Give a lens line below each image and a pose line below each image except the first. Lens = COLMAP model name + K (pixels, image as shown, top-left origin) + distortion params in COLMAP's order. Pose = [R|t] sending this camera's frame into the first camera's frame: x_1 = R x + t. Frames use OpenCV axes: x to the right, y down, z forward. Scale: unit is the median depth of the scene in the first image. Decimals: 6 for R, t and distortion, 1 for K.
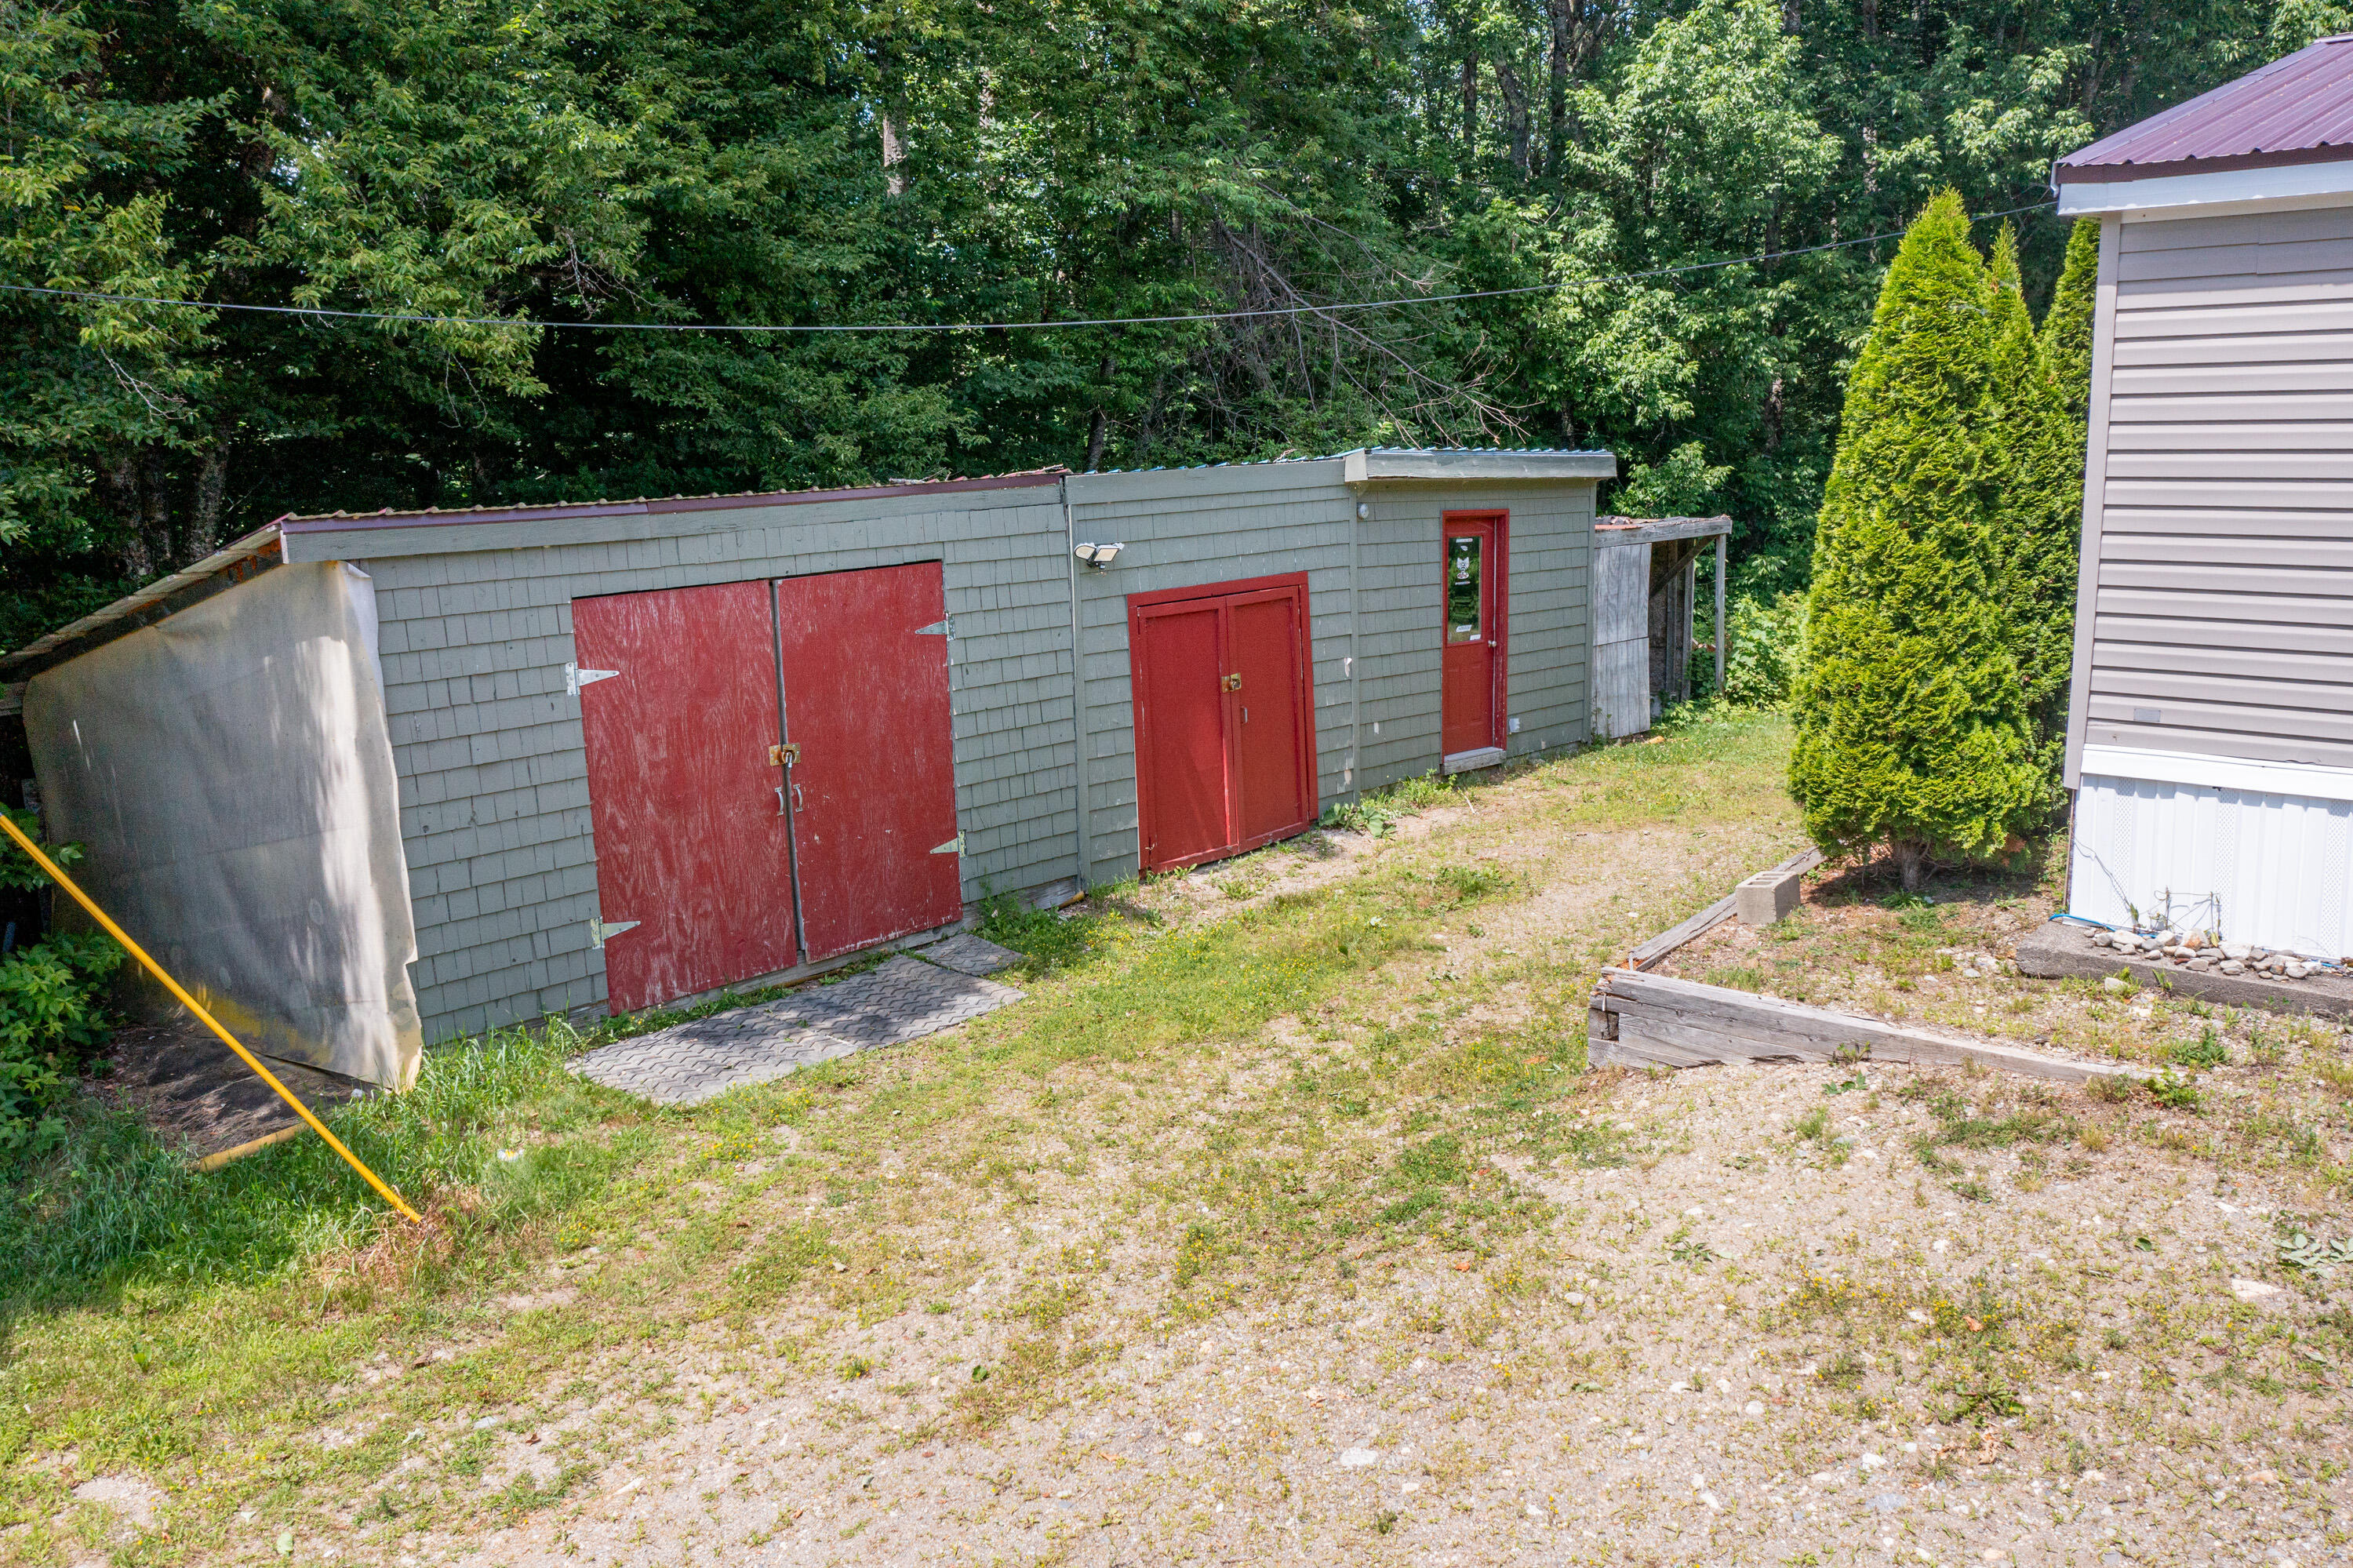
lens RADIAL K [[1733.7, 0, 1176.5], [0, 1733.7, 784.0], [0, 0, 1]] dist [0.009261, 0.005468]
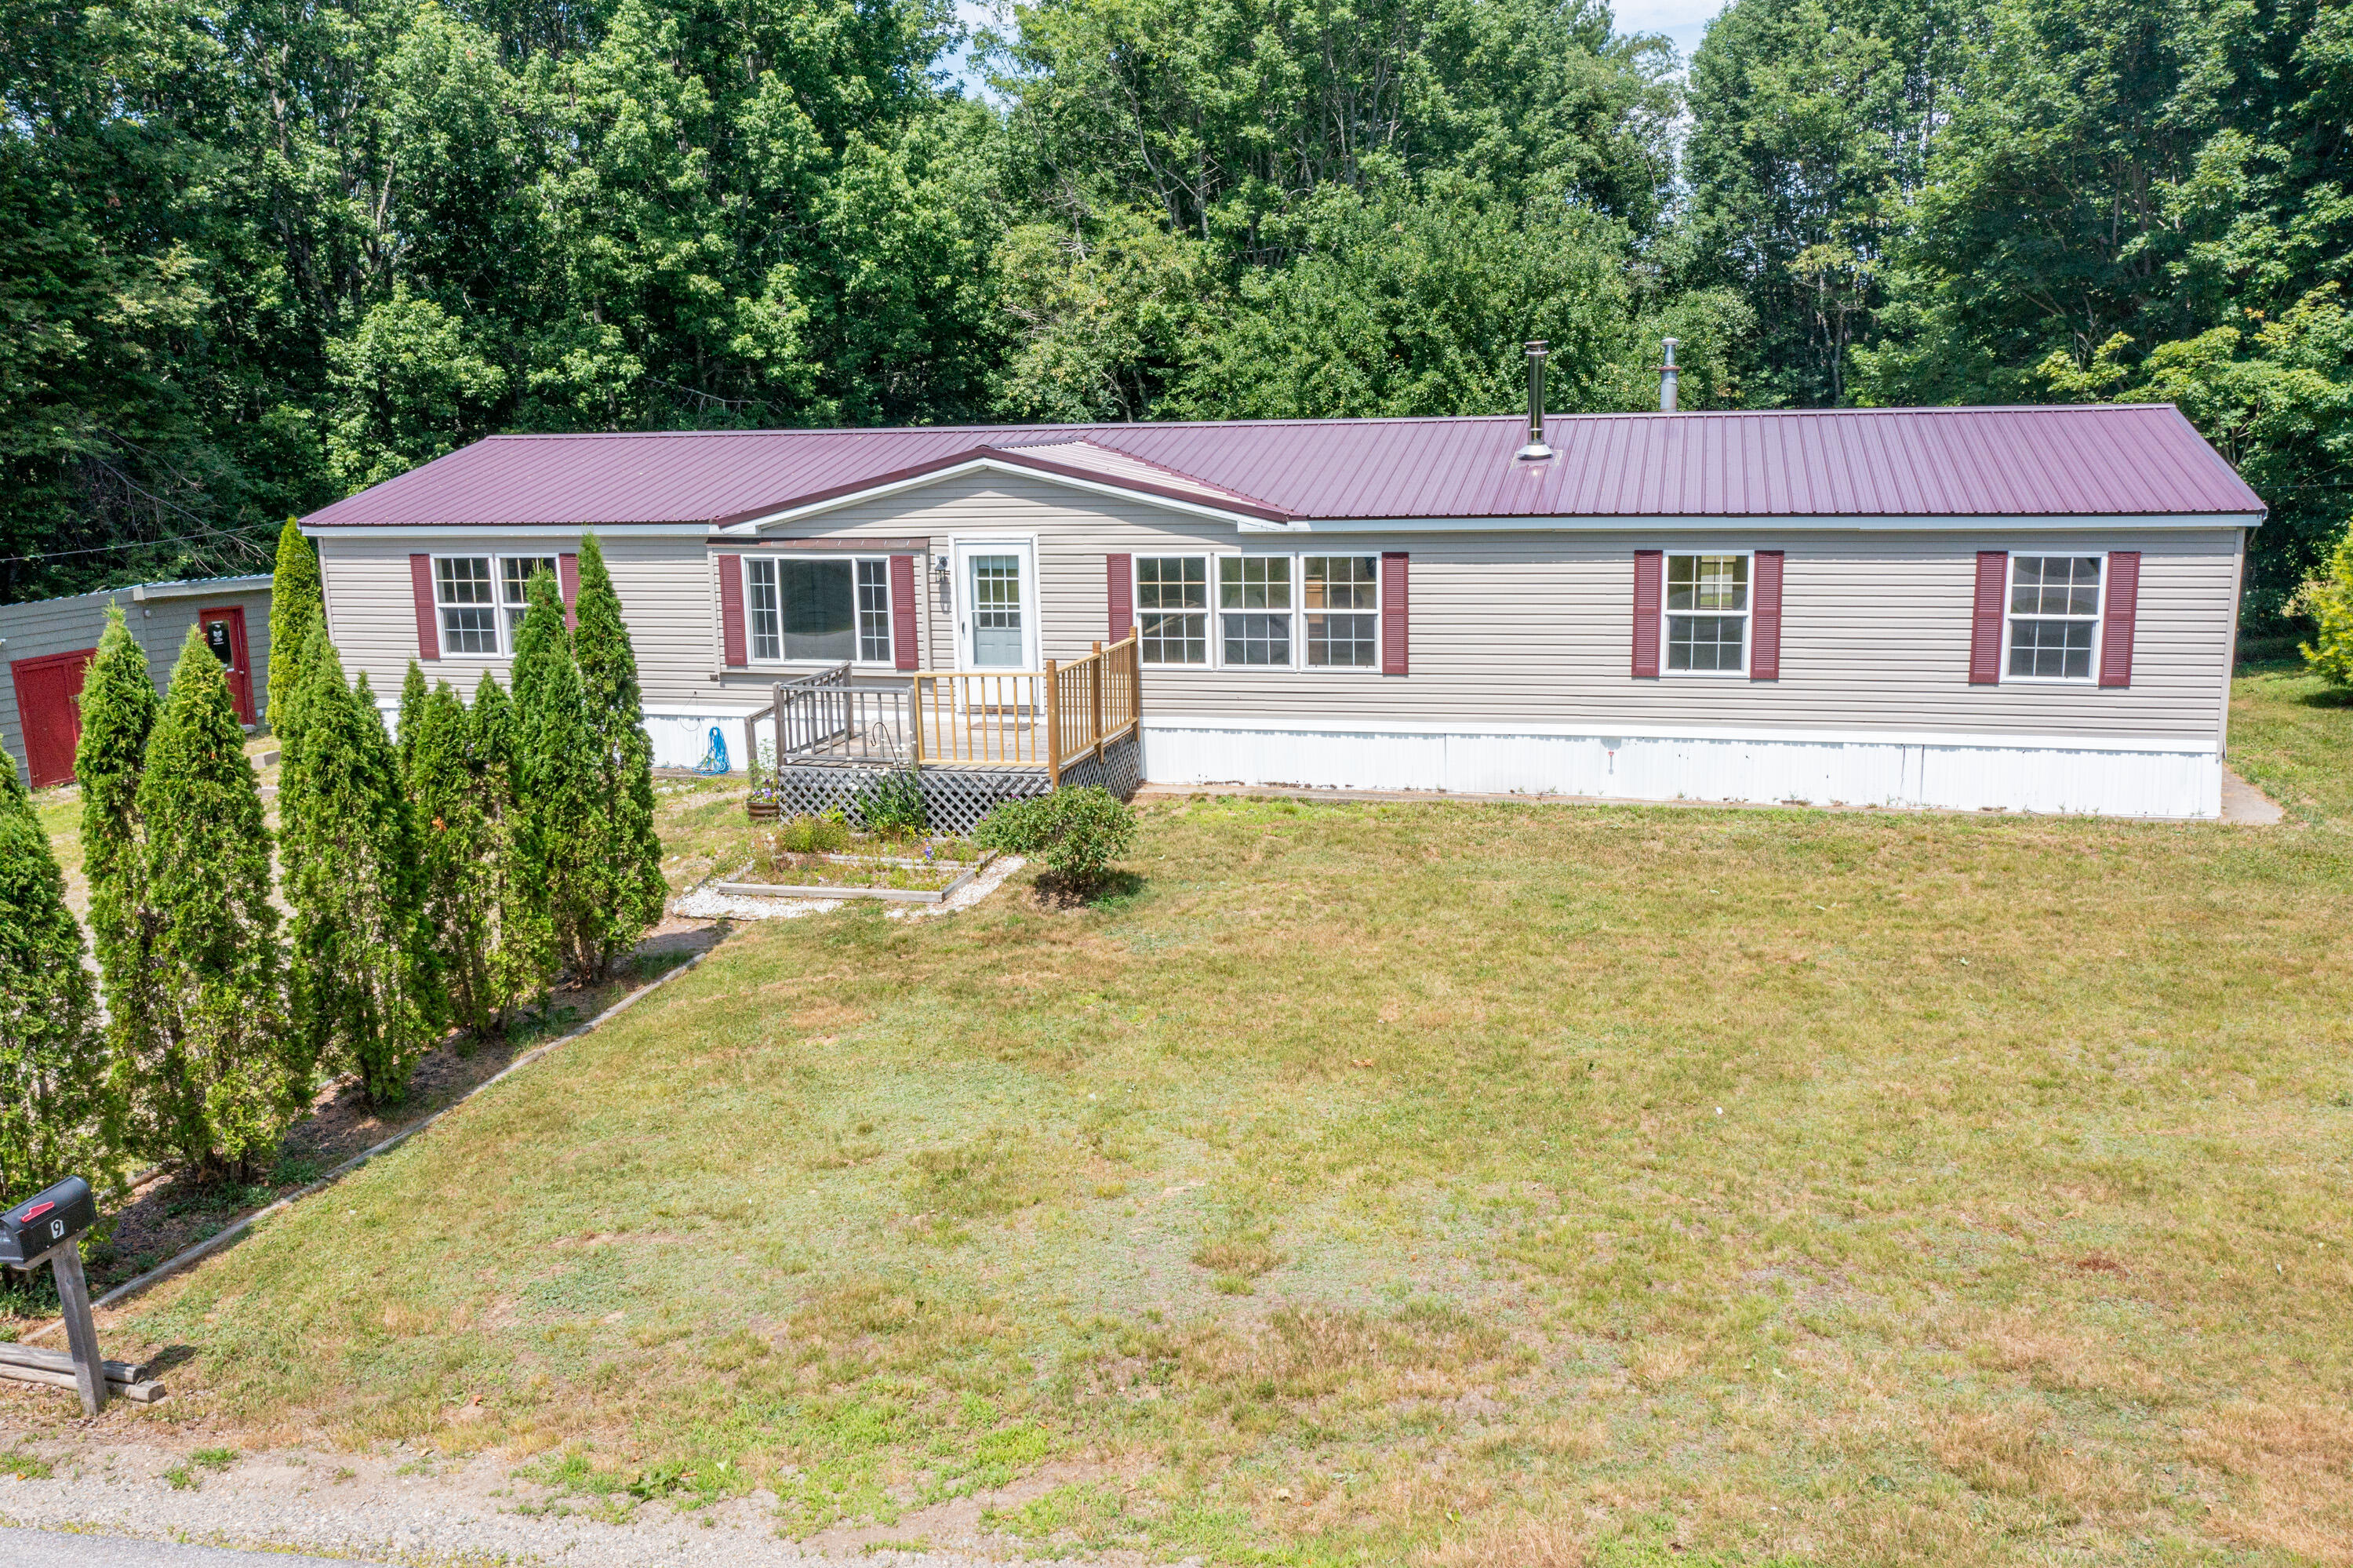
lens RADIAL K [[1848.2, 0, 1176.5], [0, 1848.2, 784.0], [0, 0, 1]] dist [-0.097614, 0.098254]
pose [[0.885607, -0.084185, 0.456741, 0.156848], [0.091201, 0.995810, 0.006708, 0.114620], [-0.455392, 0.035715, 0.889574, -1.186248]]
